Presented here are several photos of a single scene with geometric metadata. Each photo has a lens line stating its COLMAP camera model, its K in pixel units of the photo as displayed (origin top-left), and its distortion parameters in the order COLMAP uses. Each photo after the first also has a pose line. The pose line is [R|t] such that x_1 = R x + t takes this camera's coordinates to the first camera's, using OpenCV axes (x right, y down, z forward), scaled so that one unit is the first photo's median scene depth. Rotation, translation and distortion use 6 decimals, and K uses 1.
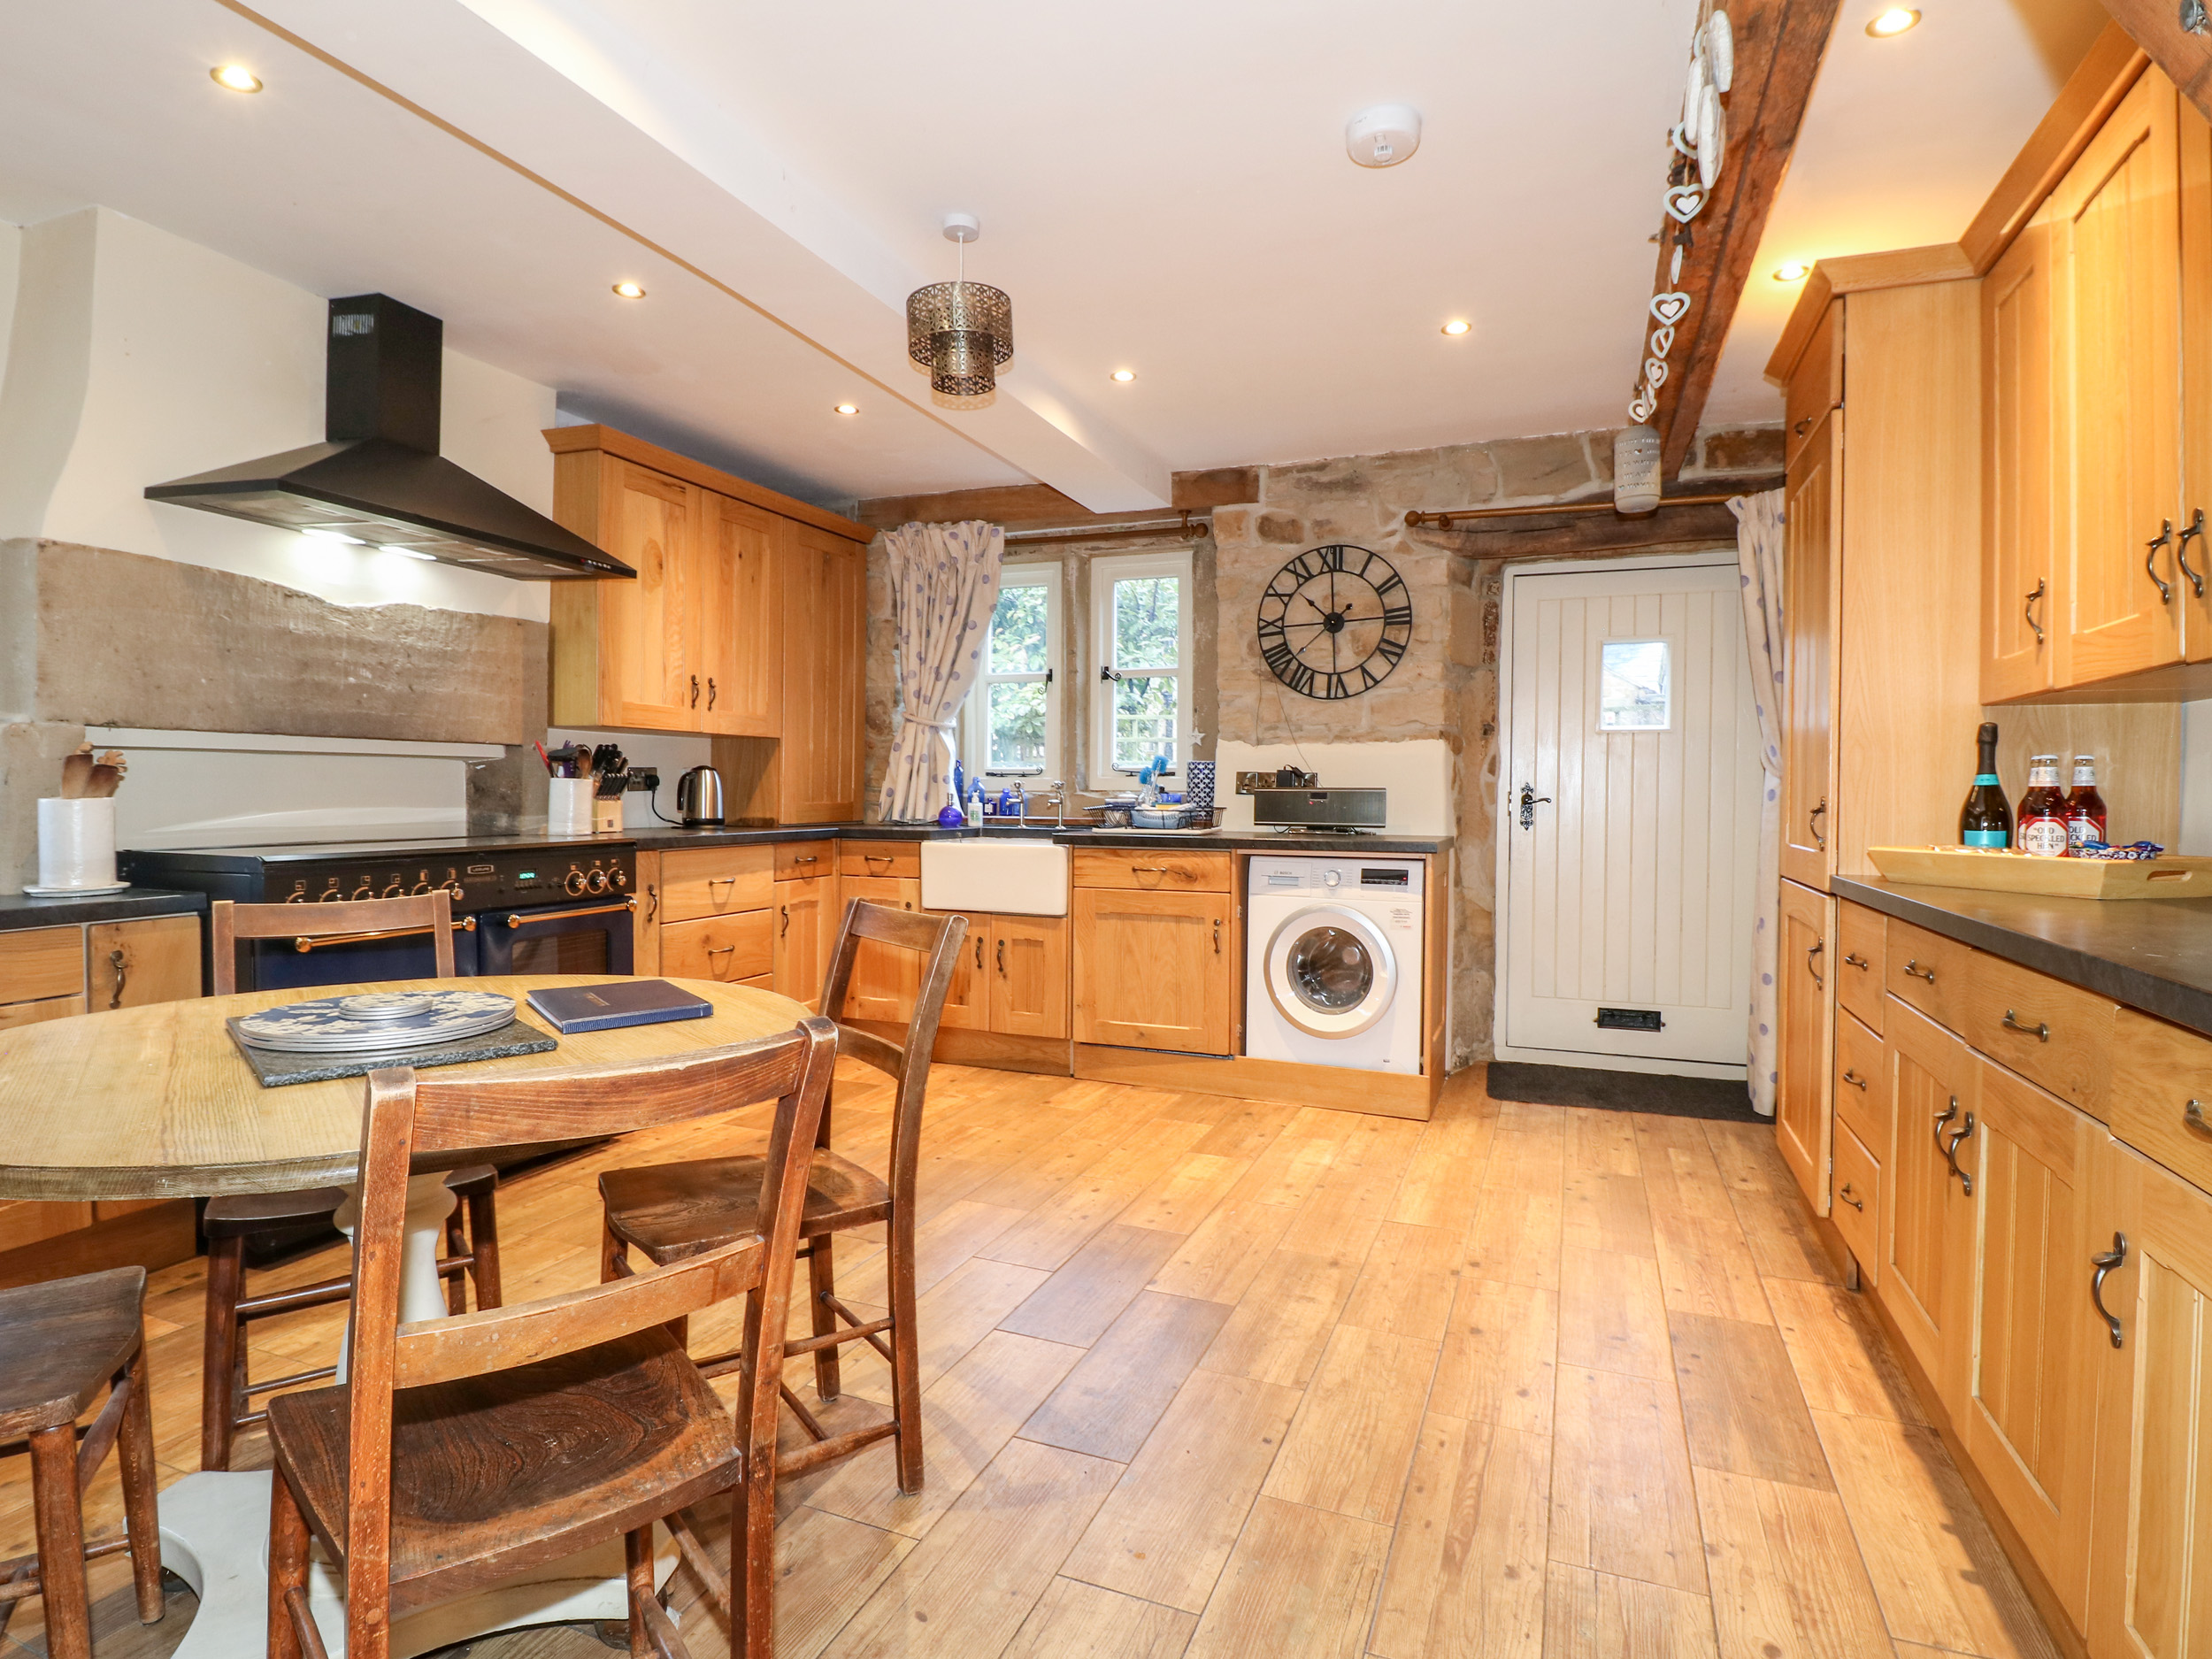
lens RADIAL K [[1166.6, 0, 1096.6], [0, 1166.6, 810.2], [0, 0, 1]] dist [-0.002021, -0.013002]
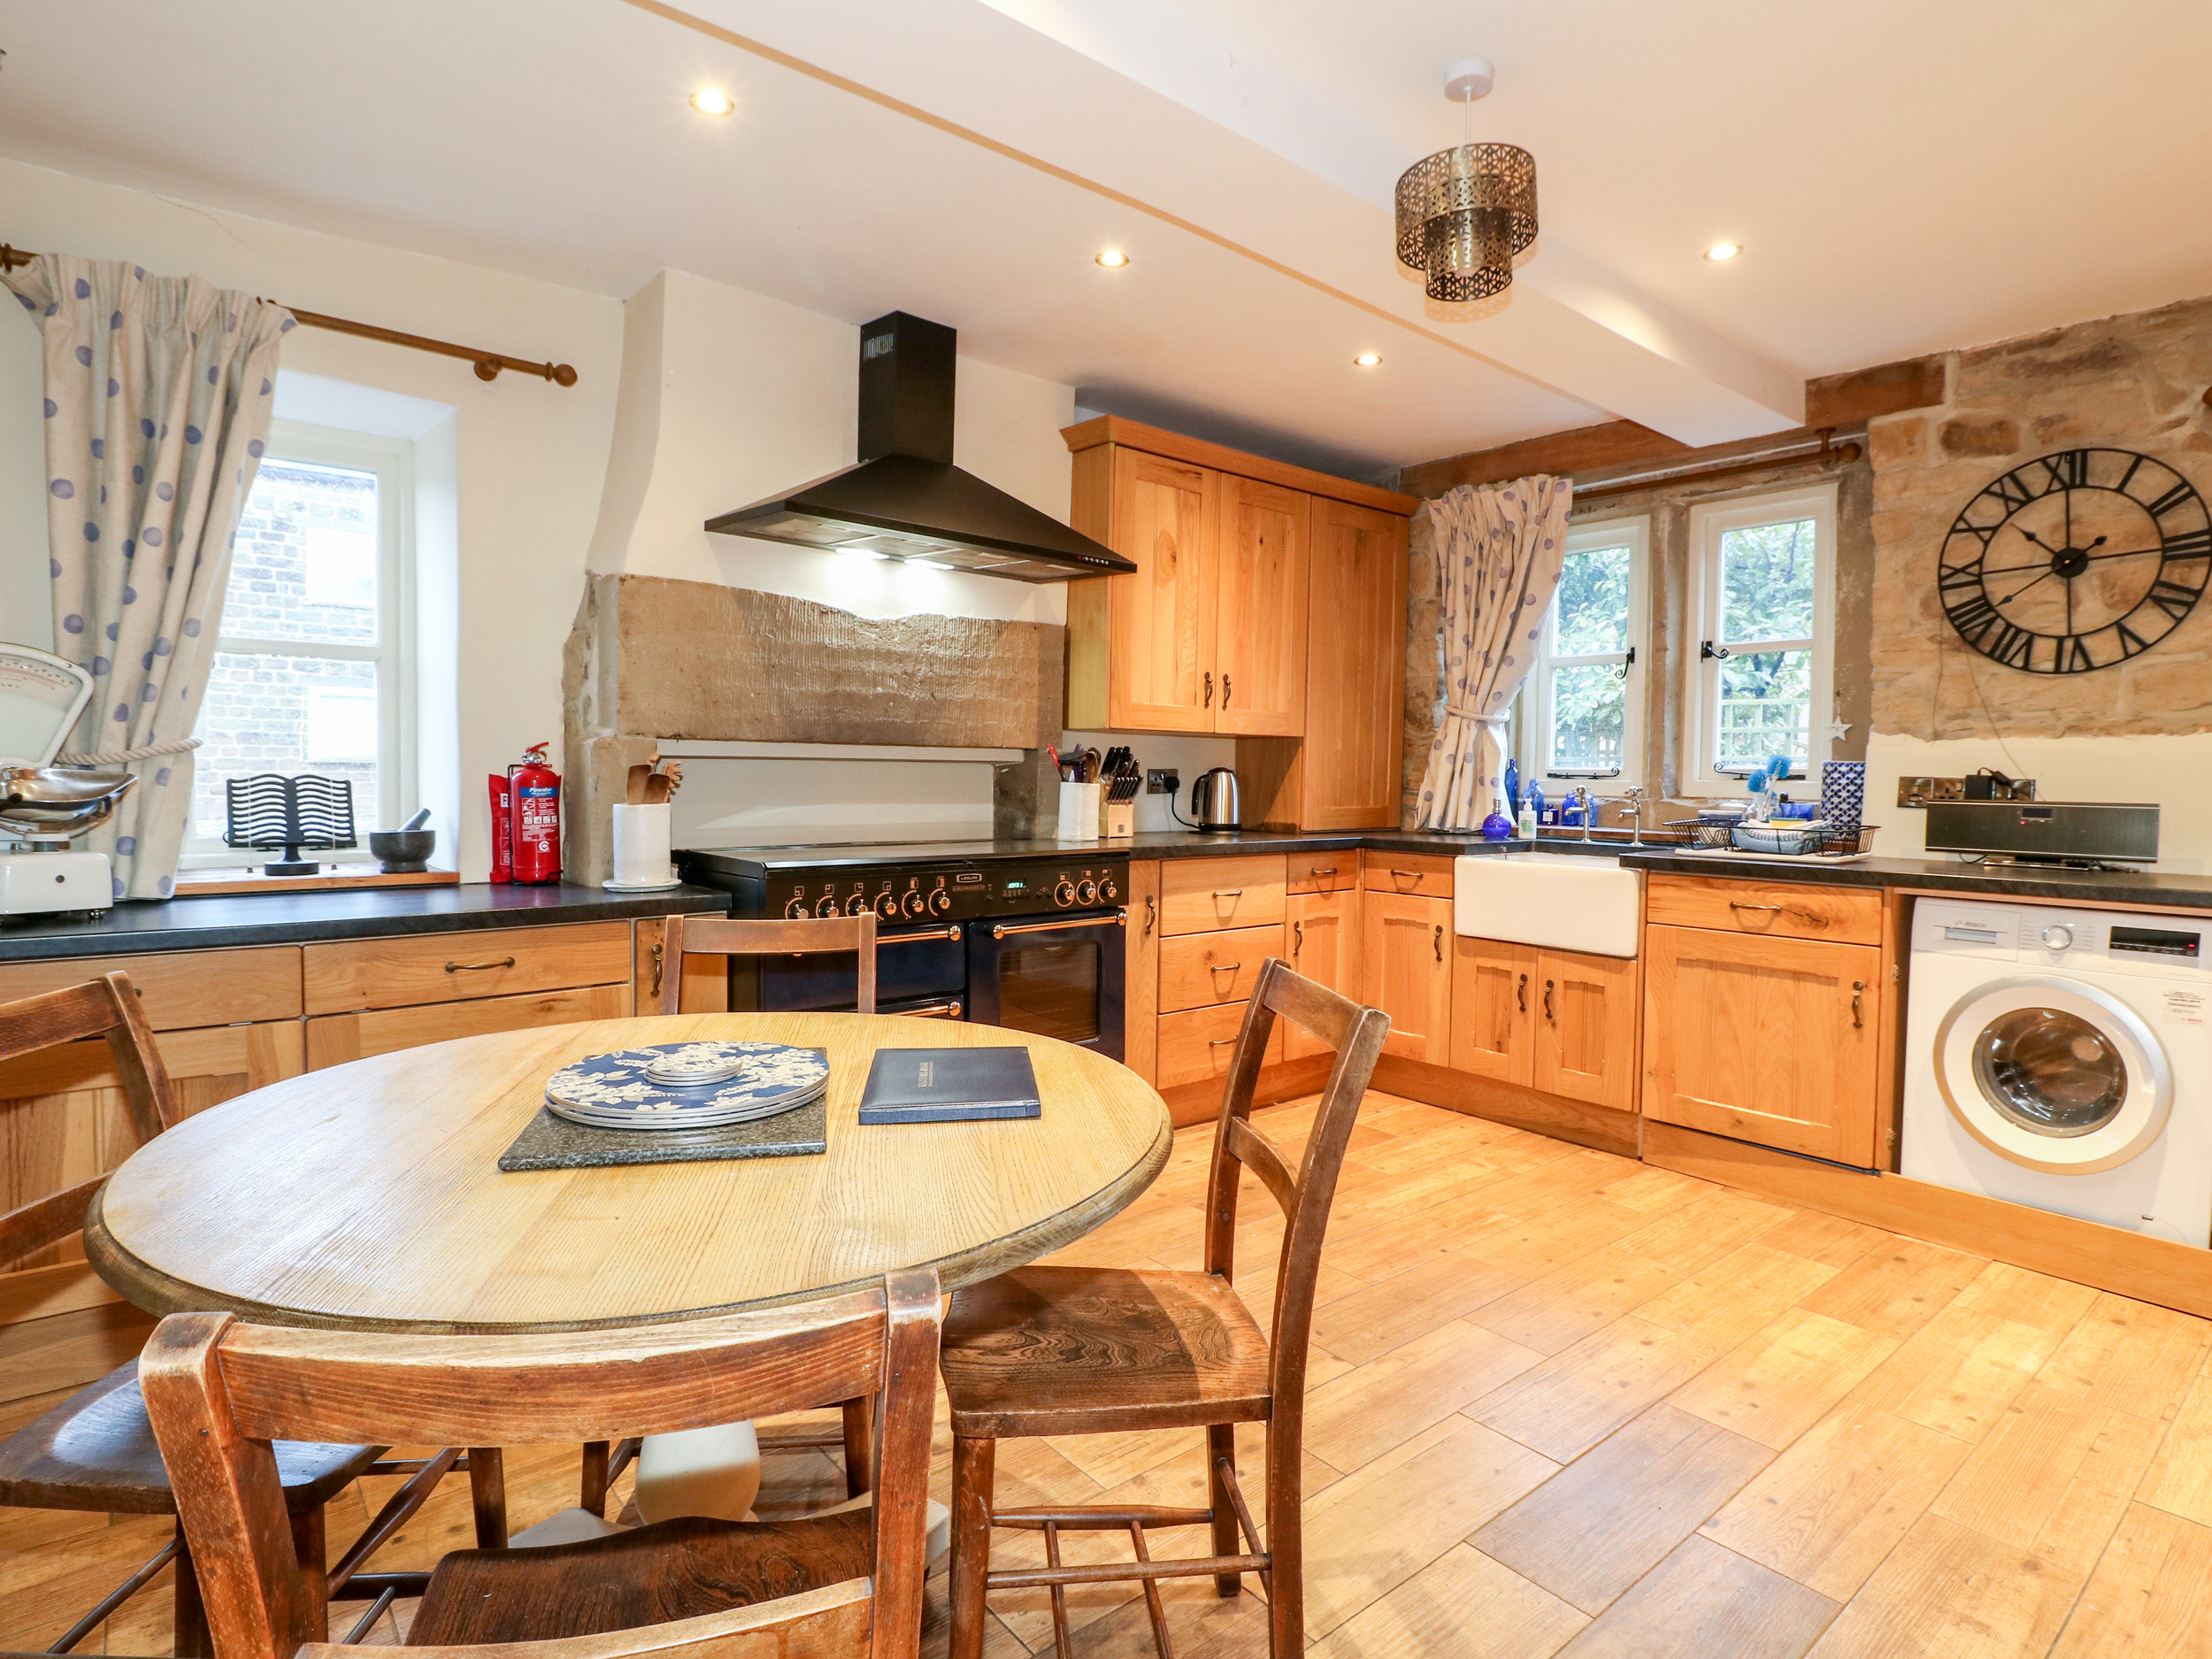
lens RADIAL K [[1166.6, 0, 1099.9], [0, 1166.6, 814.0], [0, 0, 1]] dist [-0.002021, -0.013002]
pose [[0.879933, 0.020479, -0.474656, 0.029710], [-0.014624, 0.999765, 0.016025, -0.016387], [0.474872, -0.007160, 0.880026, 0.139878]]
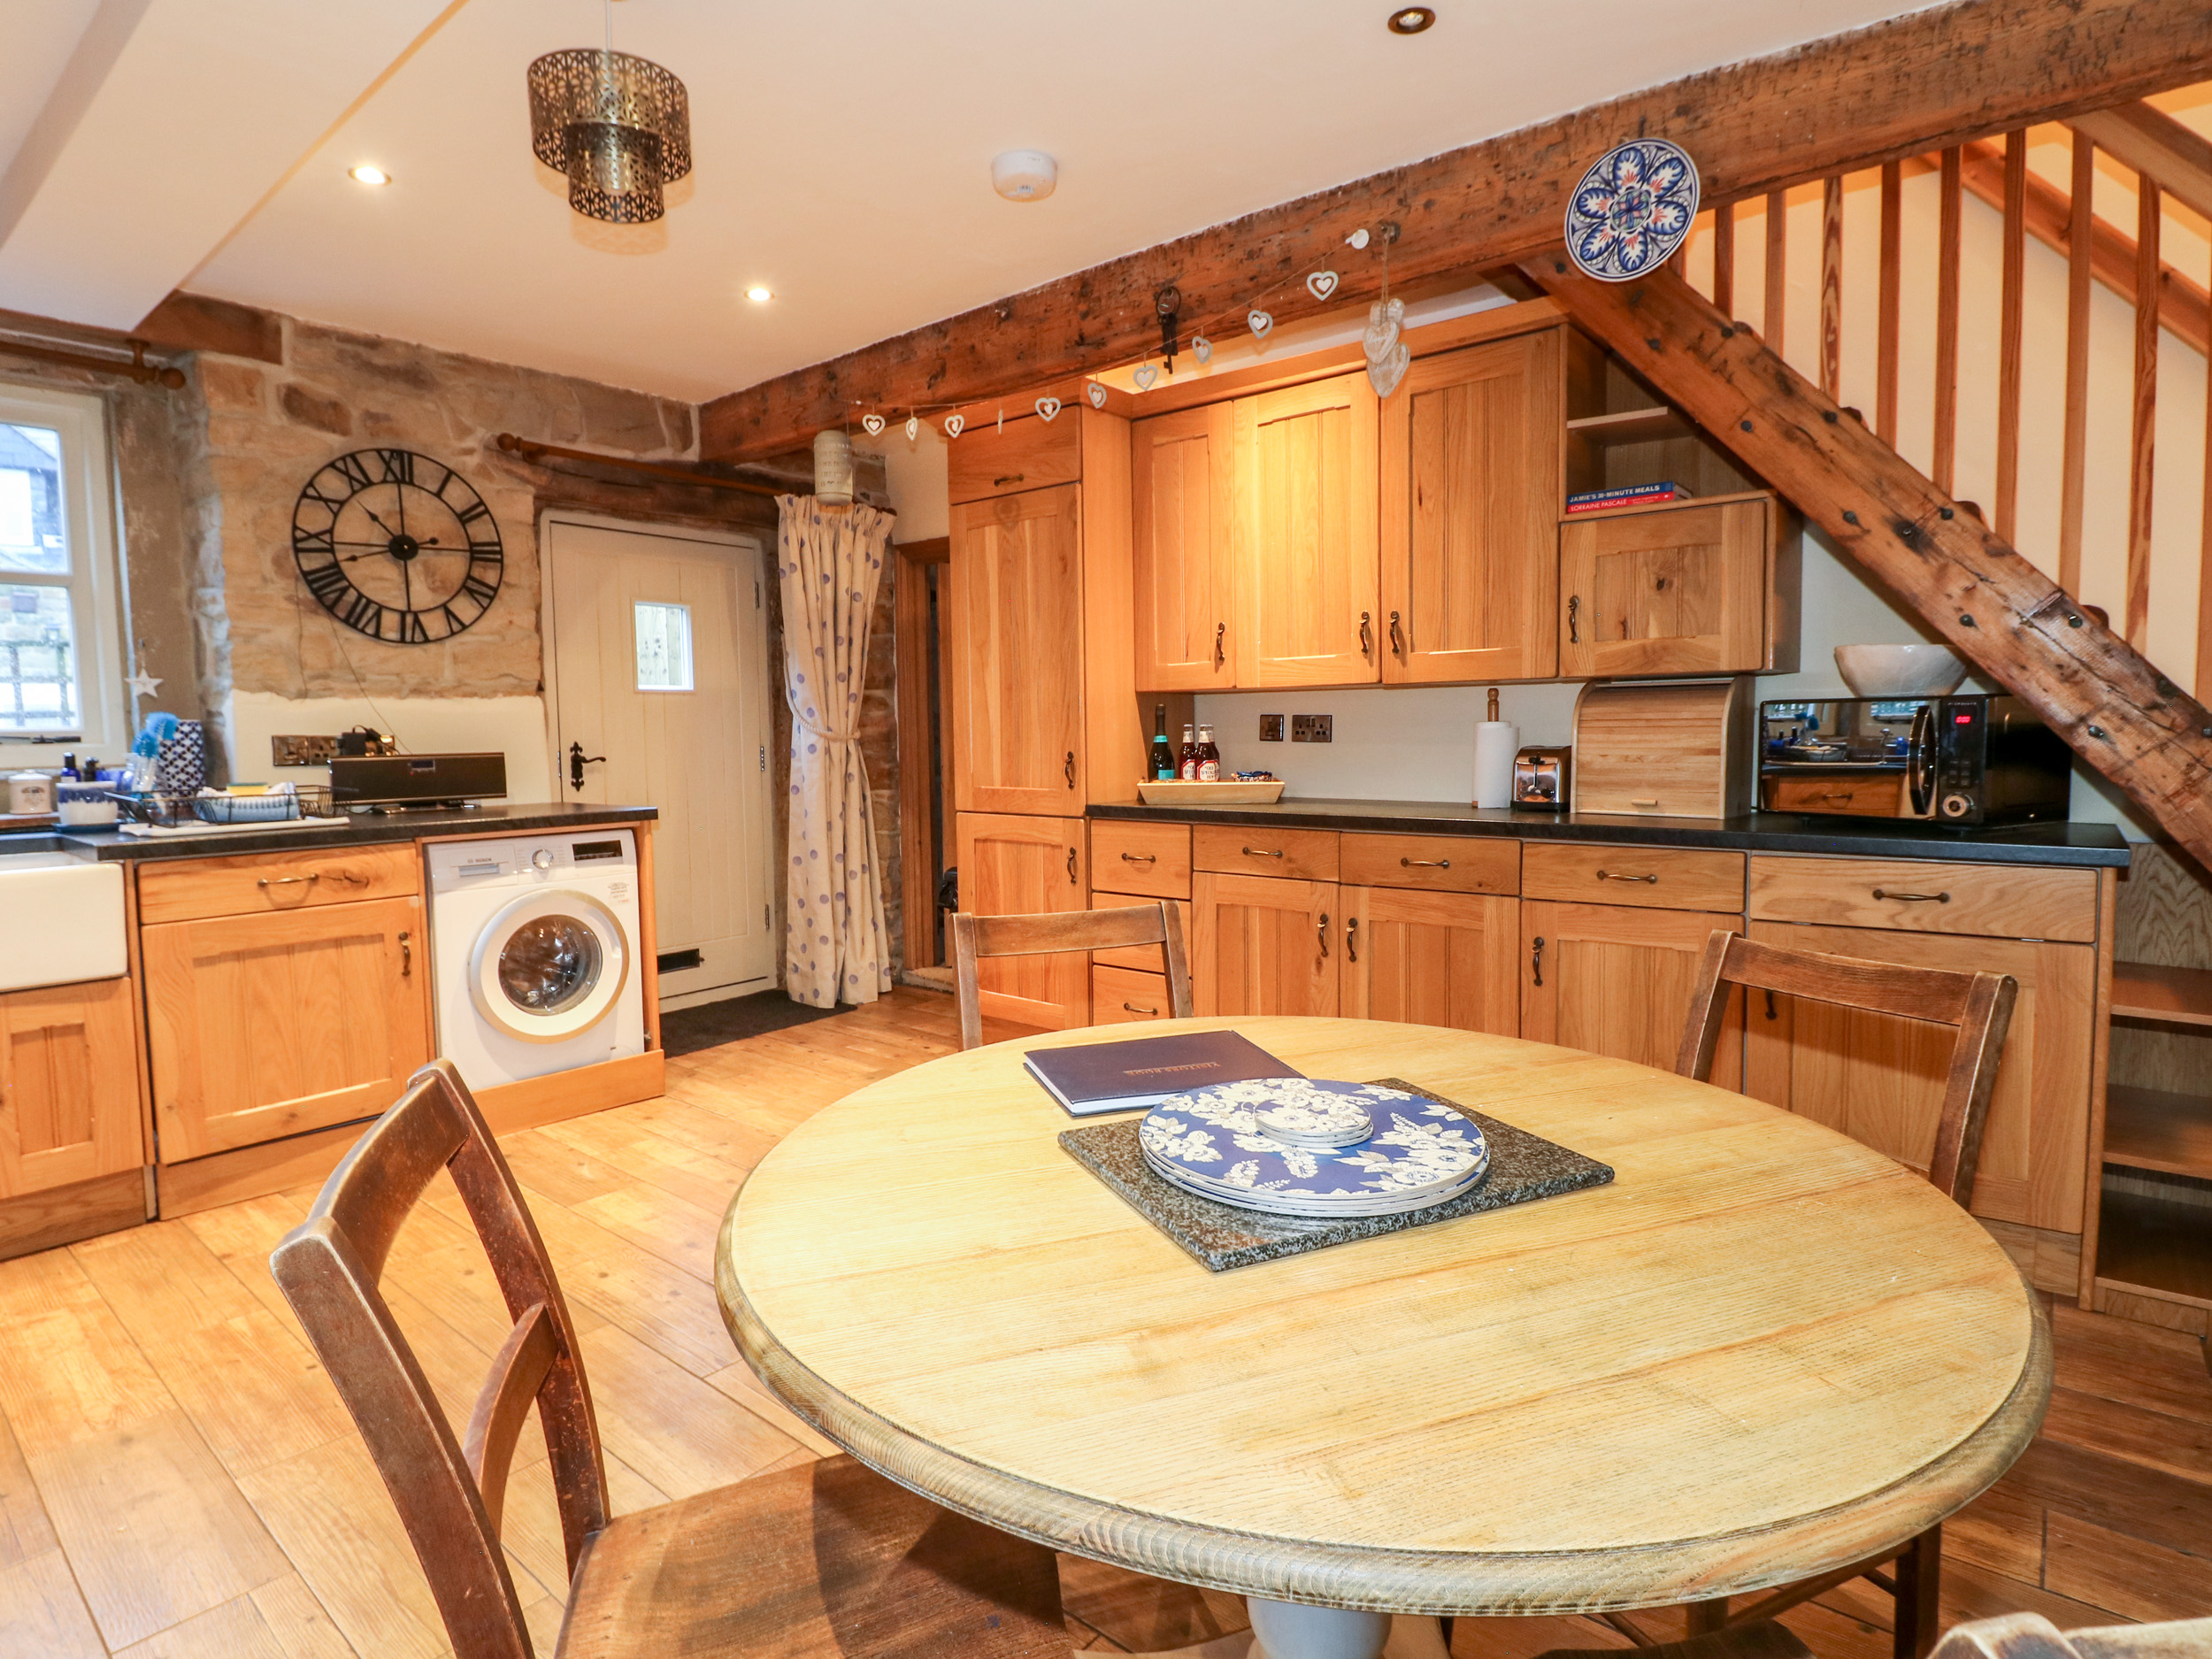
lens RADIAL K [[1166.6, 0, 1111.2], [0, 1166.6, 812.9], [0, 0, 1]] dist [-0.002021, -0.013002]
pose [[0.290441, -0.080336, 0.953515, -0.495062], [0.029645, 0.996747, 0.074948, -0.028027], [-0.956434, 0.006499, 0.291877, 0.345503]]
